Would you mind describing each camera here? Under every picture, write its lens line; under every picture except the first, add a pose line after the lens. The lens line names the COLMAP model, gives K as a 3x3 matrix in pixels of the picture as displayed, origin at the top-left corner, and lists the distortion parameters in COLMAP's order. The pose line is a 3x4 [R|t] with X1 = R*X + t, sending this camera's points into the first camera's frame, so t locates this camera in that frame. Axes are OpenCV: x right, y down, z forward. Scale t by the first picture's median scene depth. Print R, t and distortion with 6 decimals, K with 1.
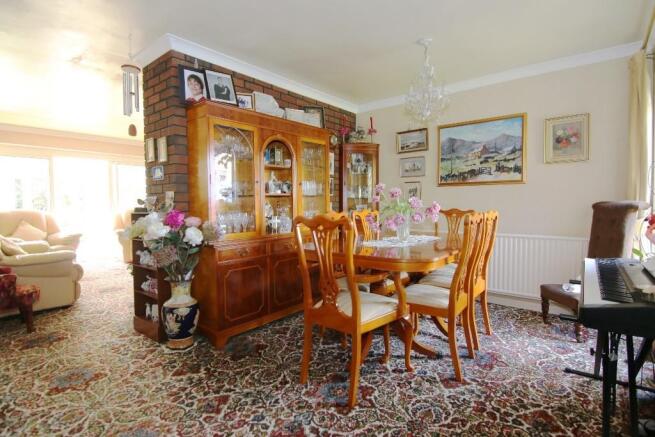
lens RADIAL K [[334.6, 0, 325.9], [0, 334.6, 212.4], [0, 0, 1]] dist [-0.002583, 0.000230]
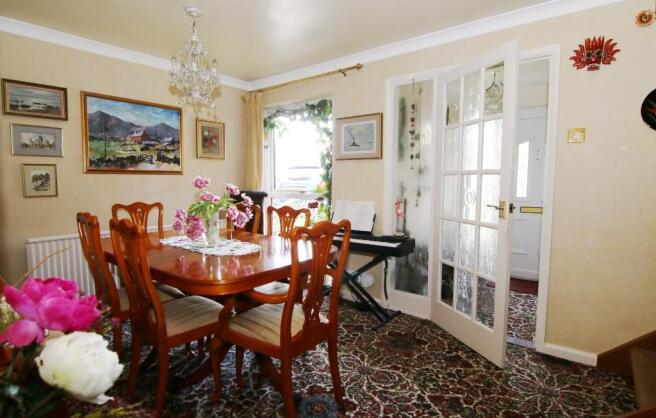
lens RADIAL K [[349.1, 0, 331.2], [0, 349.1, 212.7], [0, 0, 1]] dist [0.007665, -0.000133]
pose [[-0.009521, -0.075132, 0.997128, -0.508837], [0.041980, 0.996264, 0.075468, -0.028573], [-0.999073, 0.042578, -0.006331, 0.512507]]
